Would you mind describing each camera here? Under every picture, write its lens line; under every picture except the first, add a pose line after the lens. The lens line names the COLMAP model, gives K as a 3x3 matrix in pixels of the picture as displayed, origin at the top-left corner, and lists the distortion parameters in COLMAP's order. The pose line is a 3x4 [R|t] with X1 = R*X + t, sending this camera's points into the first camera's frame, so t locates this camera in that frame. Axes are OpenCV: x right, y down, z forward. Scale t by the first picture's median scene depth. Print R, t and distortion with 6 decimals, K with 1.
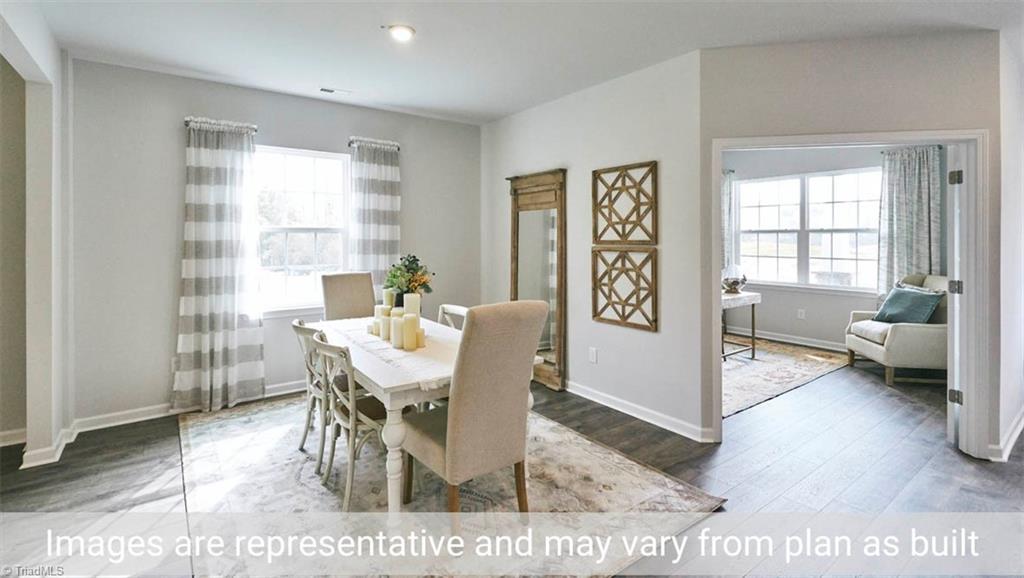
lens RADIAL K [[459.3, 0, 508.9], [0, 459.3, 237.9], [0, 0, 1]] dist [0.010417, 0.000194]
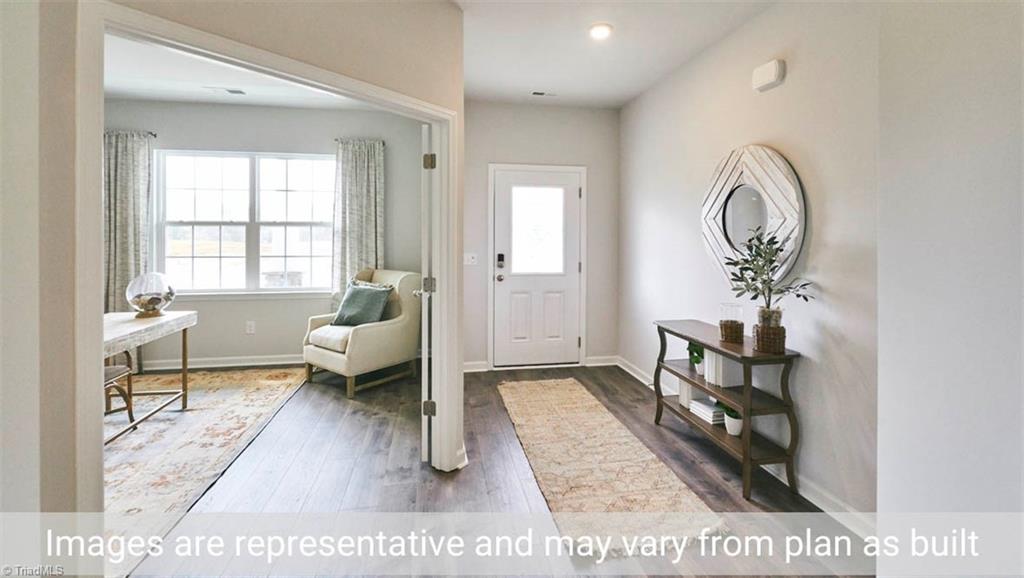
lens RADIAL K [[459.3, 0, 508.9], [0, 459.3, 237.9], [0, 0, 1]] dist [0.010417, 0.000194]
pose [[0.456163, 0.000486, 0.889896, 0.153190], [-0.002864, 0.999995, 0.000921, 0.010020], [-0.889891, -0.002969, 0.456163, 0.285609]]
